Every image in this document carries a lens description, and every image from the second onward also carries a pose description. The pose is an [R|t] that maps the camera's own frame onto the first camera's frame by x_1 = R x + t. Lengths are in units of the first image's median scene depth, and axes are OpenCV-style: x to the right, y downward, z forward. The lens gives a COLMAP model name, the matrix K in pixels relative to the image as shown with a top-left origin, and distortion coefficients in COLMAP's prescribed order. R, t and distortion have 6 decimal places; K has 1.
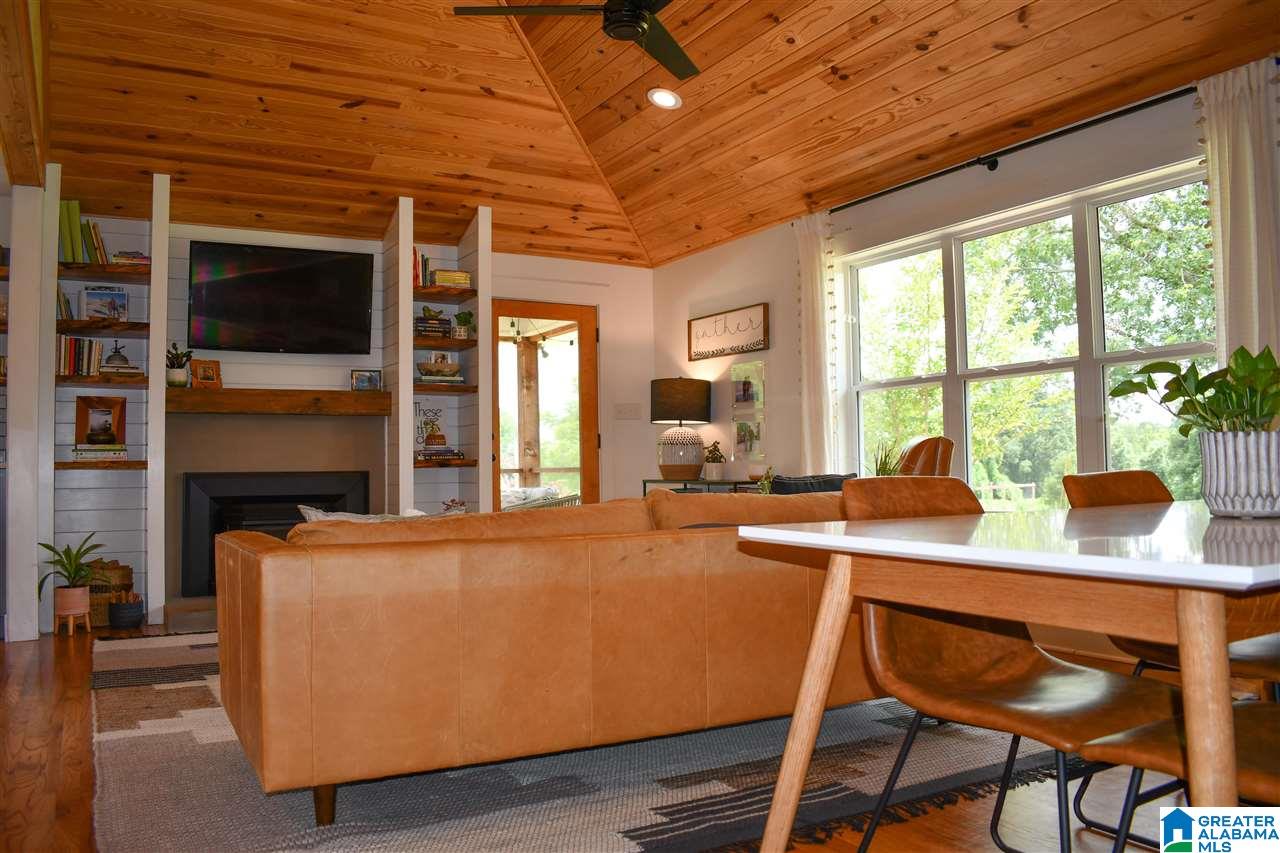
lens RADIAL K [[992.6, 0, 638.6], [0, 992.6, 426.1], [0, 0, 1]] dist [-0.086742, -0.004585]
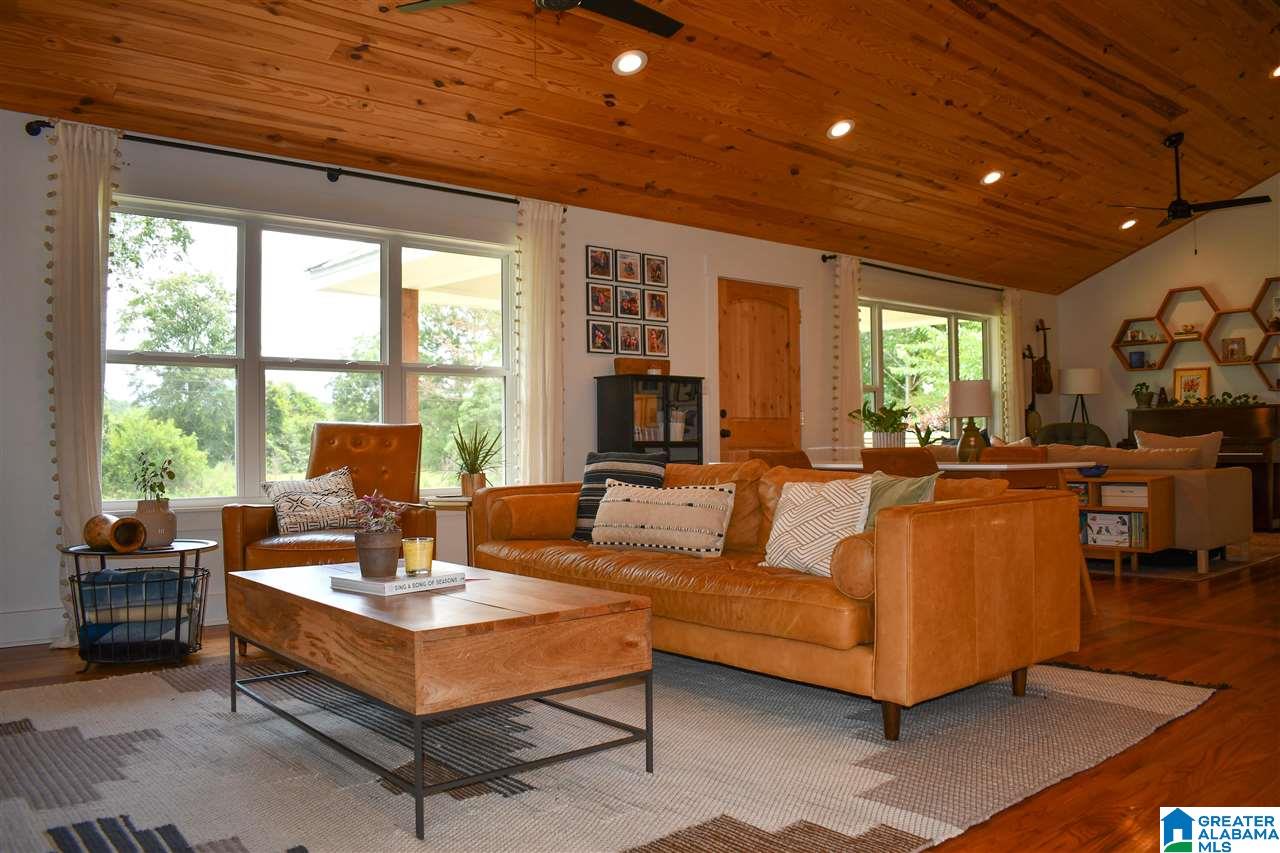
lens RADIAL K [[992.6, 0, 639.2], [0, 992.6, 426.5], [0, 0, 1]] dist [-0.086742, -0.004585]
pose [[-0.192774, 0.030295, 0.980775, -0.794291], [-0.027315, 0.998970, -0.036225, 0.043456], [-0.980863, -0.033773, -0.191748, 0.892612]]
